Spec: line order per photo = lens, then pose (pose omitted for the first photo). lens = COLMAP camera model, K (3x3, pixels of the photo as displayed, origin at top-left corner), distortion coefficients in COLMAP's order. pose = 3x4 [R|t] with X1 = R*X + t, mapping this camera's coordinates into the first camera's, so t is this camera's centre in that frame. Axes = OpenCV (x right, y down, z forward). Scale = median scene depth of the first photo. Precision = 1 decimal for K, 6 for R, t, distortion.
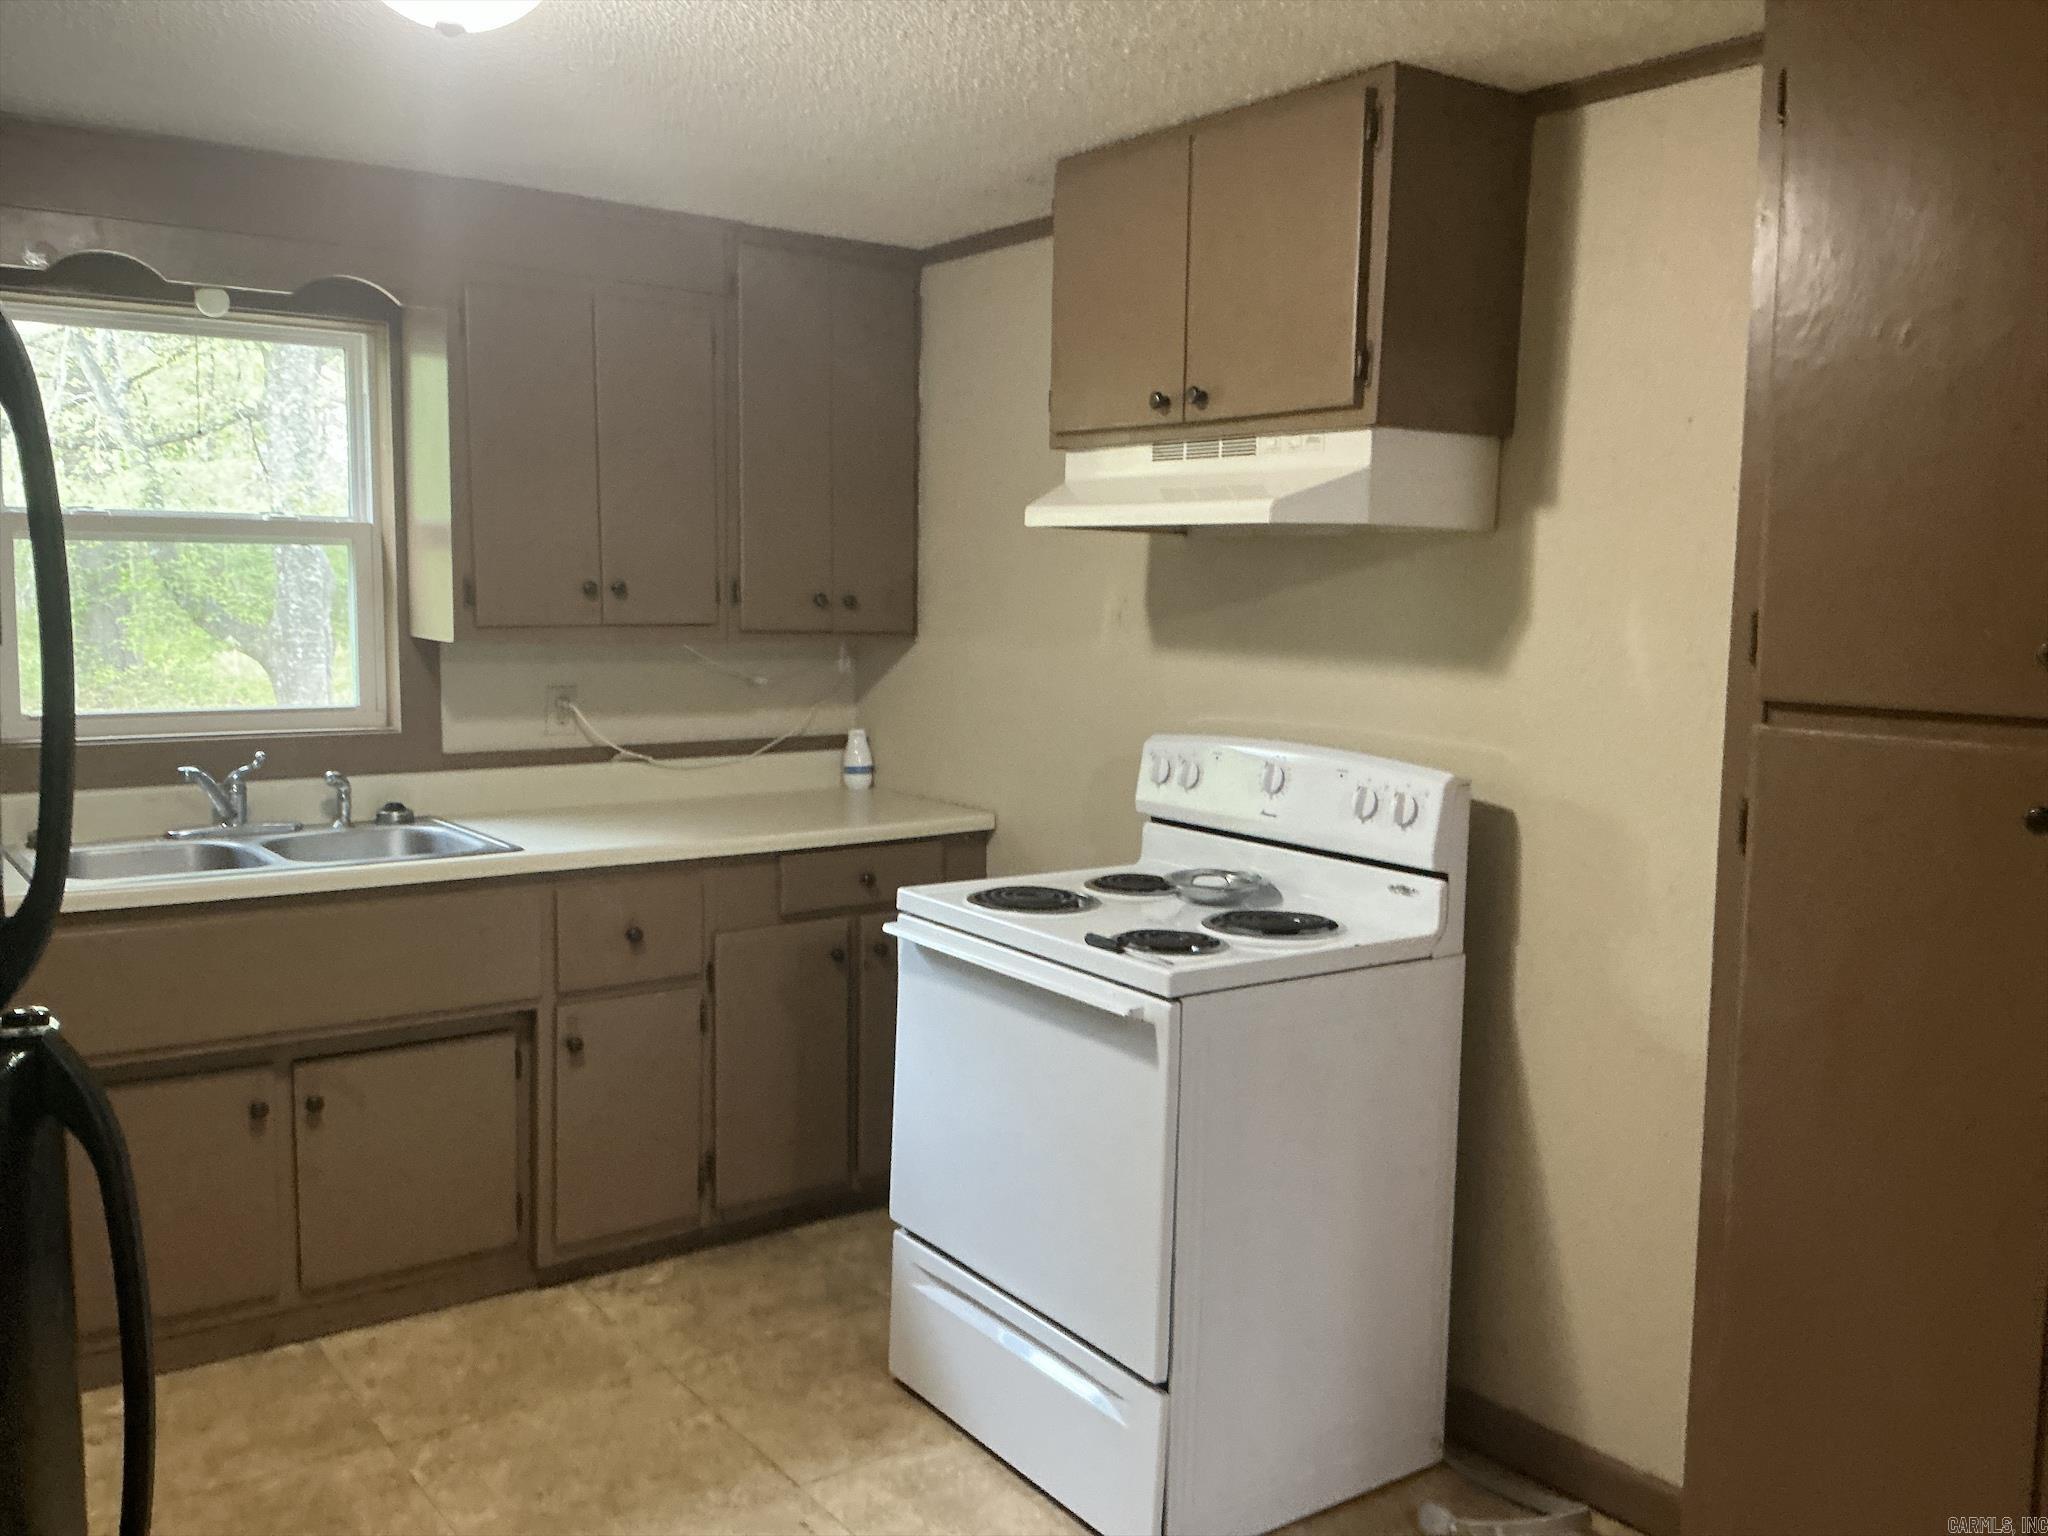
lens RADIAL K [[1706.7, 0, 1026.2], [0, 1706.7, 778.6], [0, 0, 1]] dist [0.137398, -0.259285]
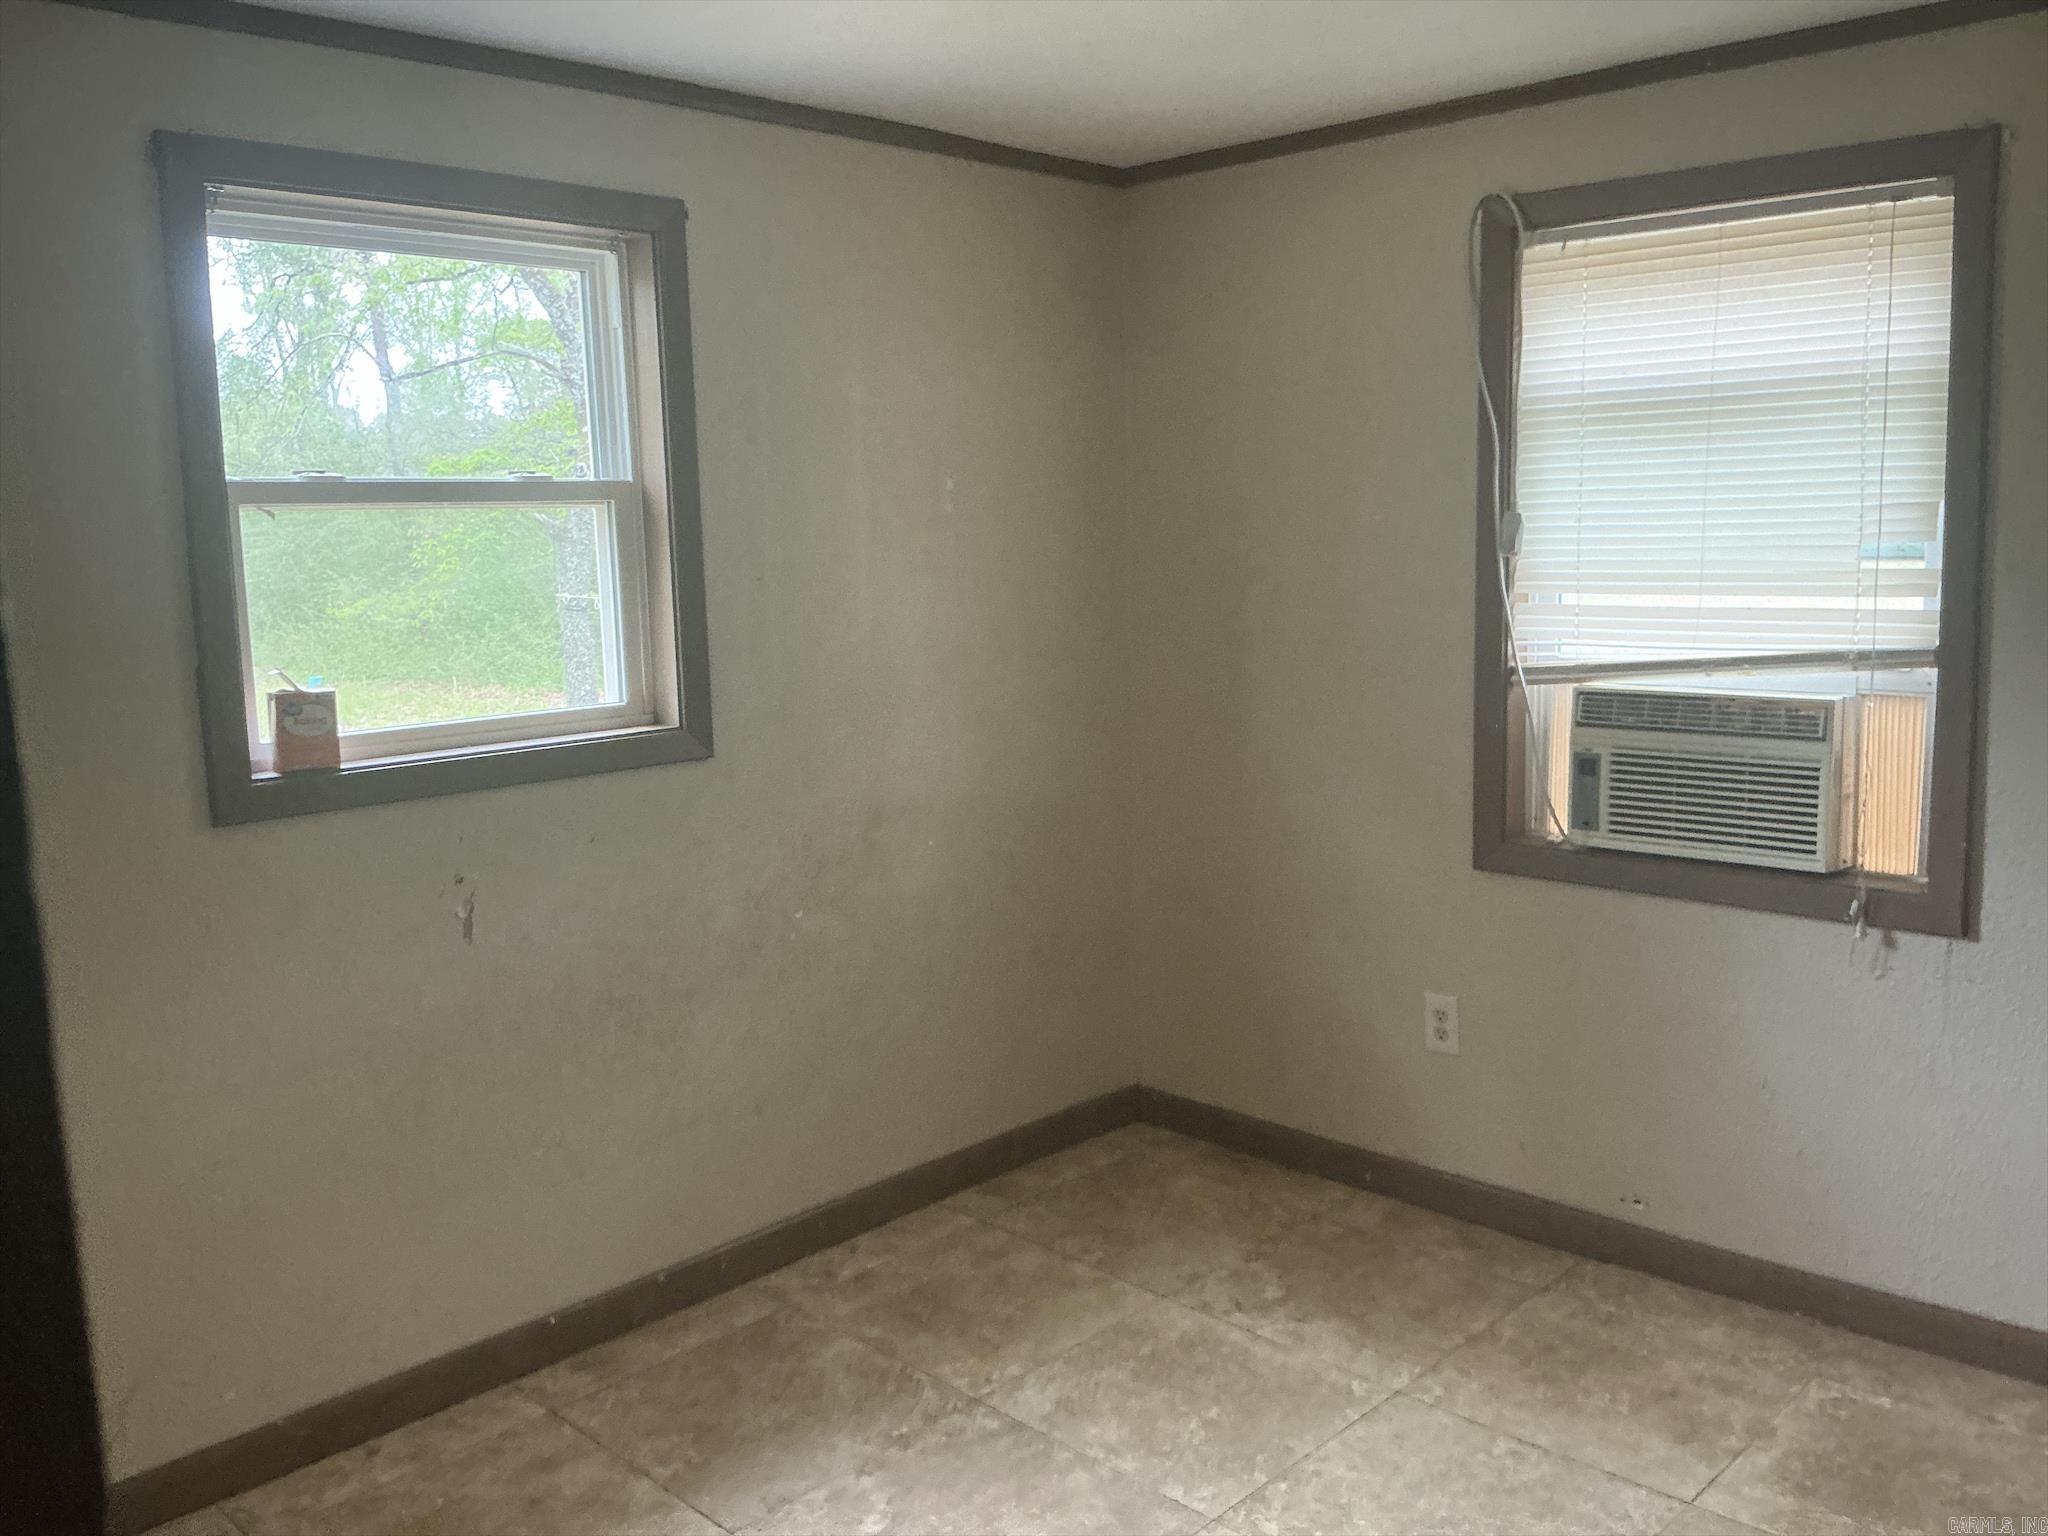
lens RADIAL K [[1706.7, 0, 1026.2], [0, 1706.7, 778.6], [0, 0, 1]] dist [0.137398, -0.259285]
pose [[0.984054, -0.071085, 0.163047, -0.489818], [0.065254, 0.997032, 0.040846, -0.027040], [-0.165467, -0.029555, 0.985772, 0.139735]]
